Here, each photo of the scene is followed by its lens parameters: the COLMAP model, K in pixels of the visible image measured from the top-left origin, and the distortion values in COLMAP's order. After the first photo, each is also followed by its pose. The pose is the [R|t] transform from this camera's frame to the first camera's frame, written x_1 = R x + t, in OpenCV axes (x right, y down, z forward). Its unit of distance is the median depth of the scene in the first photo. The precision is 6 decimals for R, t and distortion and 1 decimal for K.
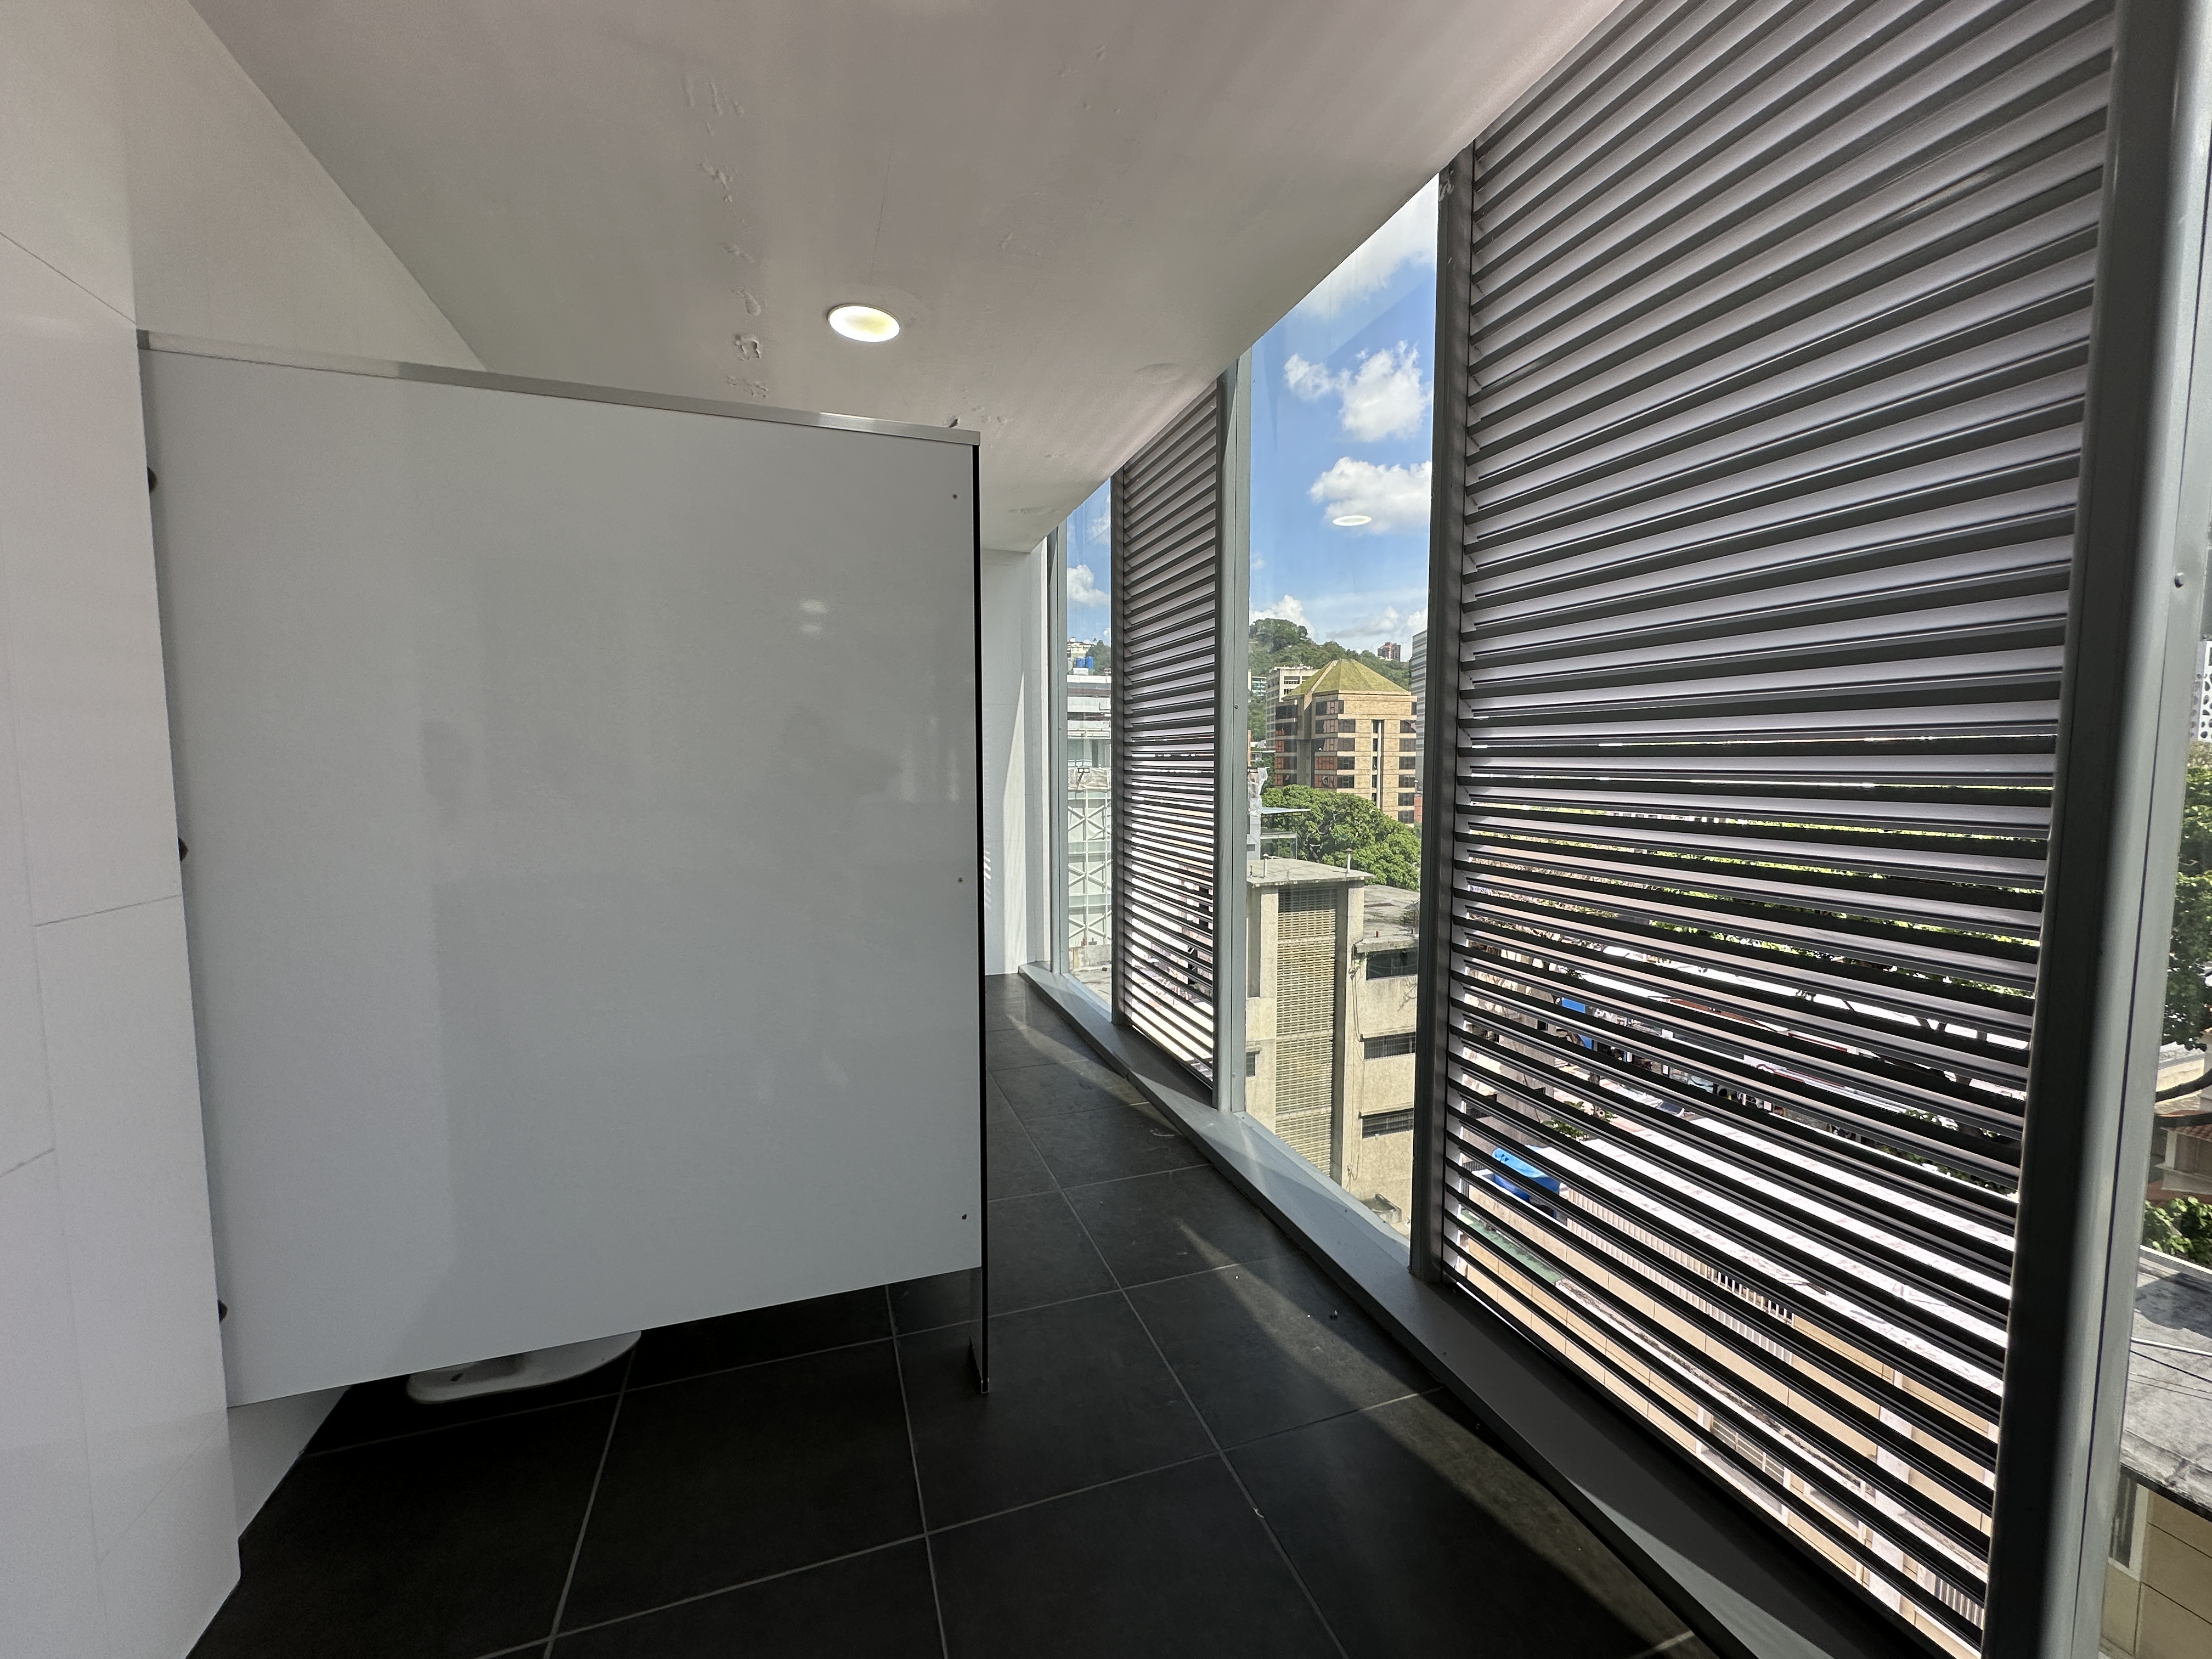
lens RADIAL K [[885.5, 0, 1112.1], [0, 885.5, 835.5], [0, 0, 1]] dist [-0.000729, 0.000072]
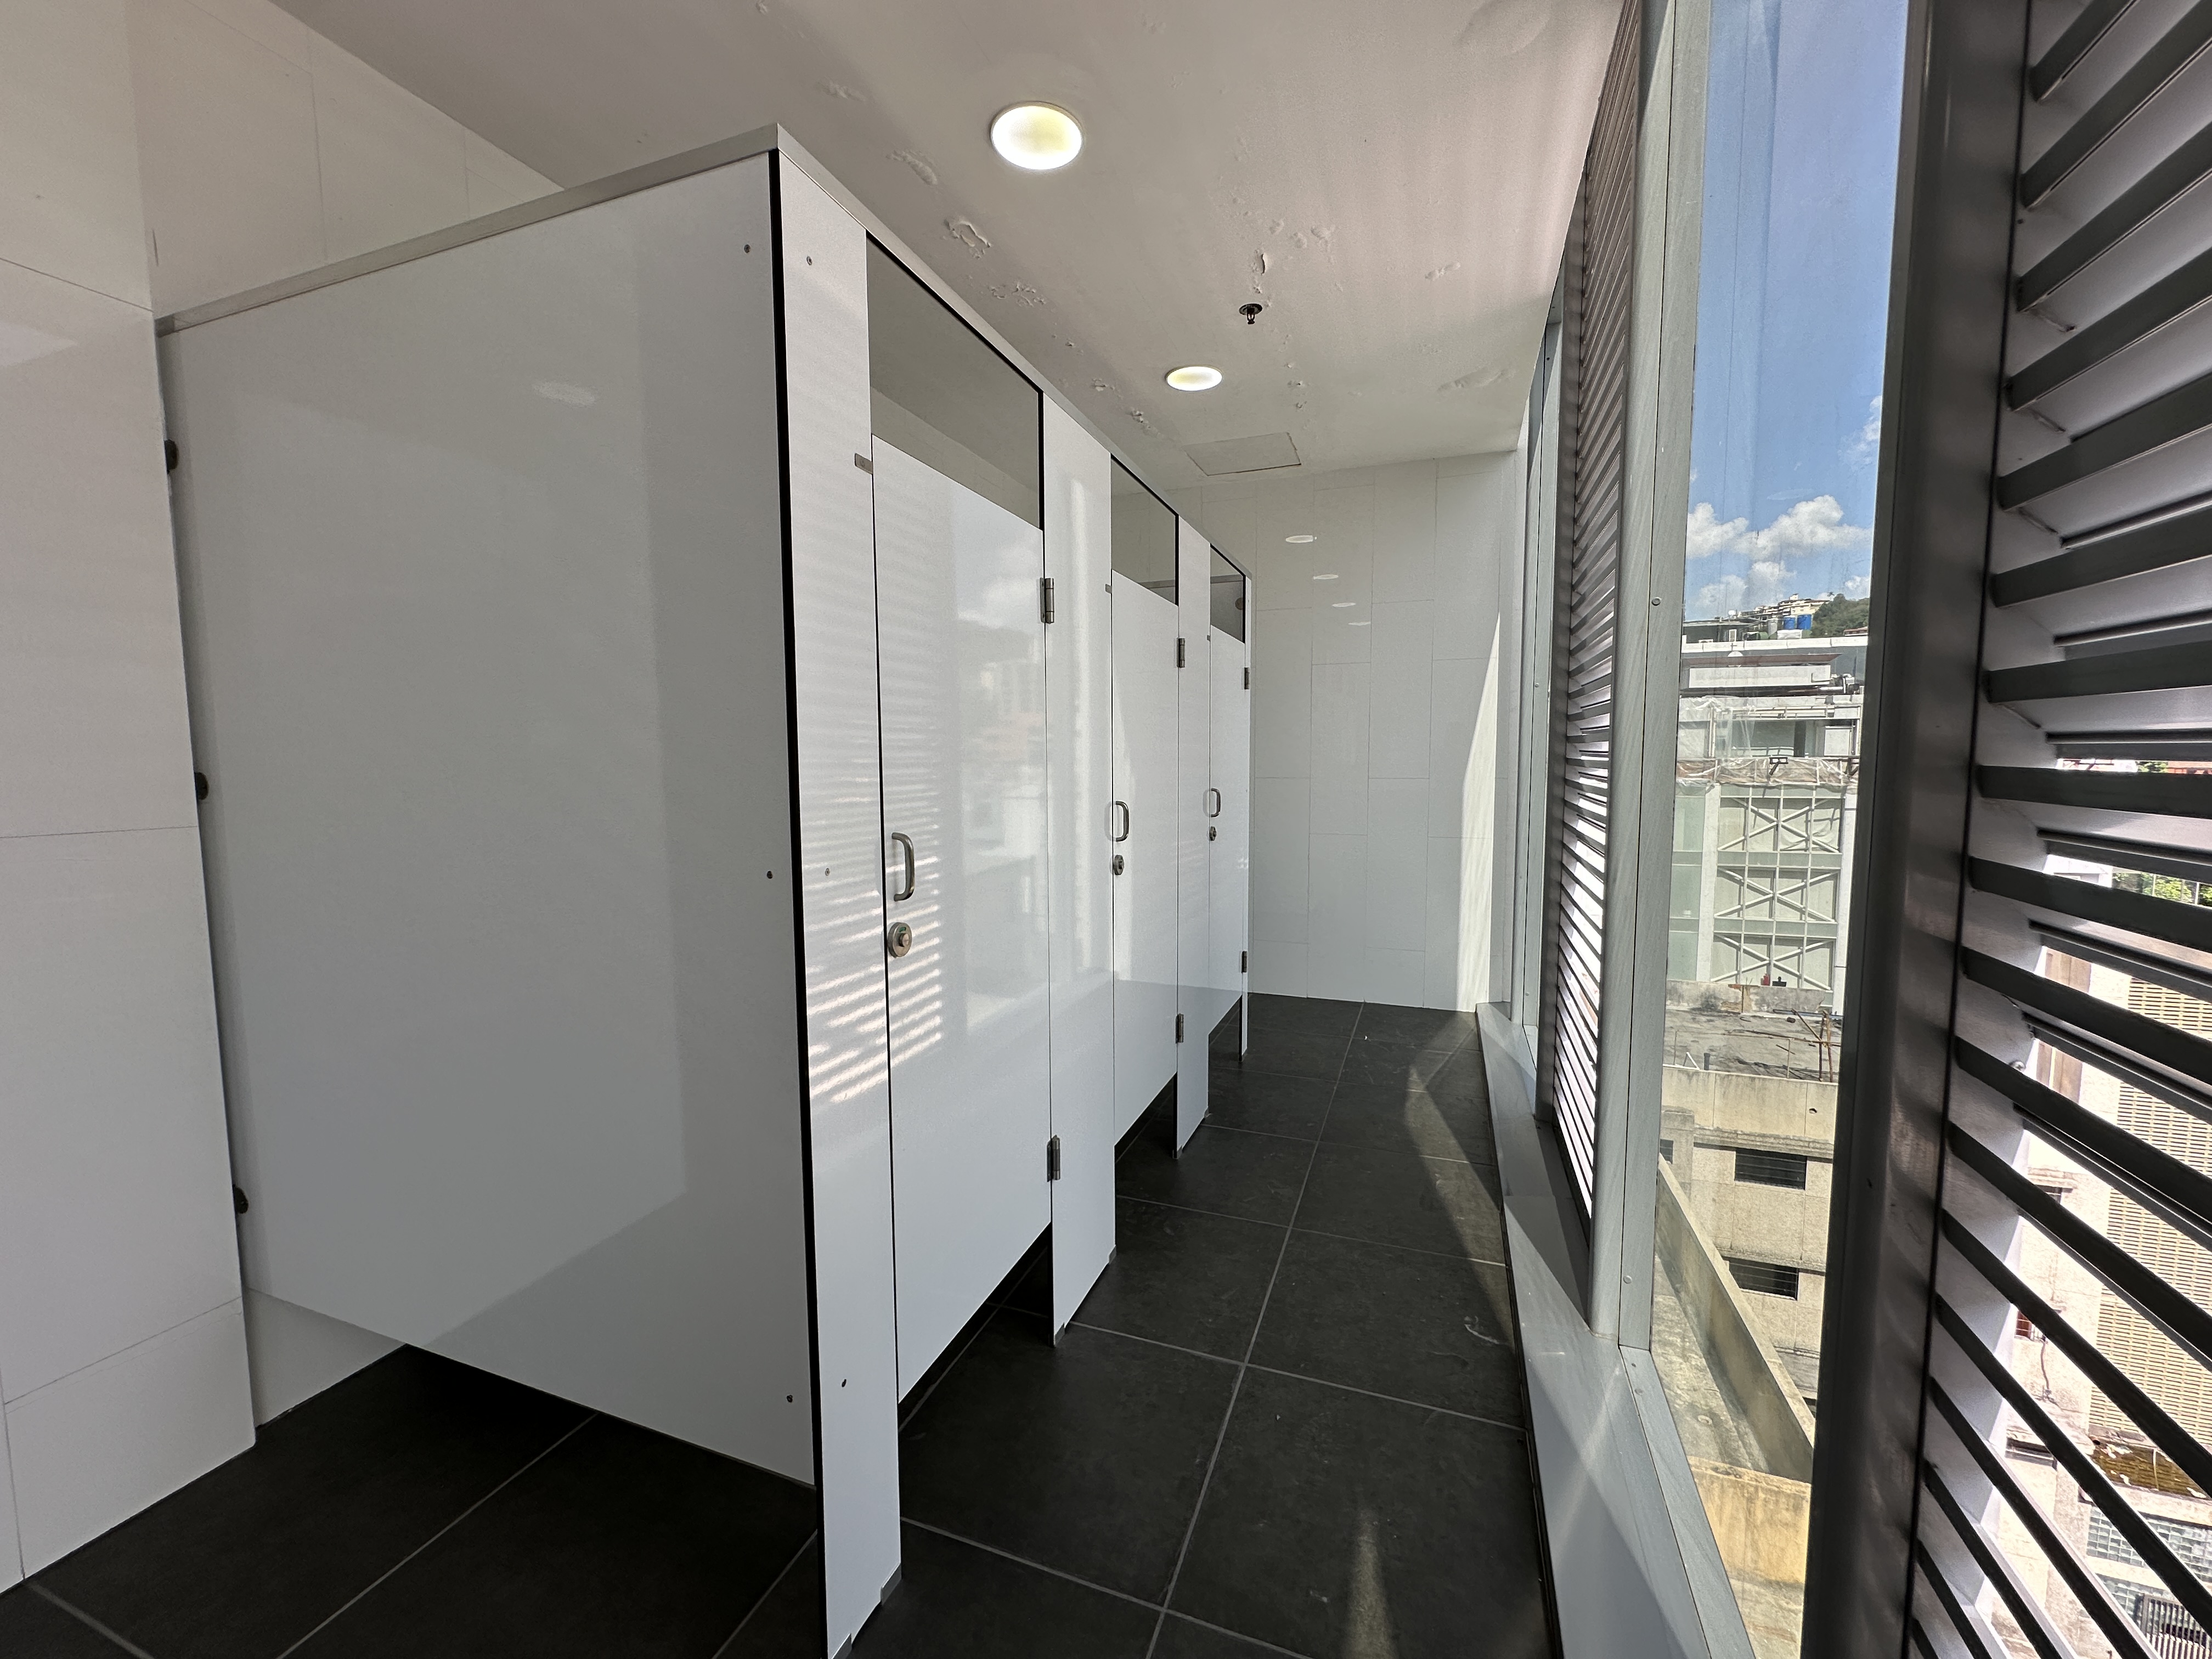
lens RADIAL K [[885.5, 0, 1112.1], [0, 885.5, 835.5], [0, 0, 1]] dist [-0.000729, 0.000072]
pose [[0.767486, 0.054311, -0.638761, 0.254942], [-0.048499, 0.998468, 0.026623, -0.004303], [0.639228, 0.010546, 0.768945, 0.413982]]
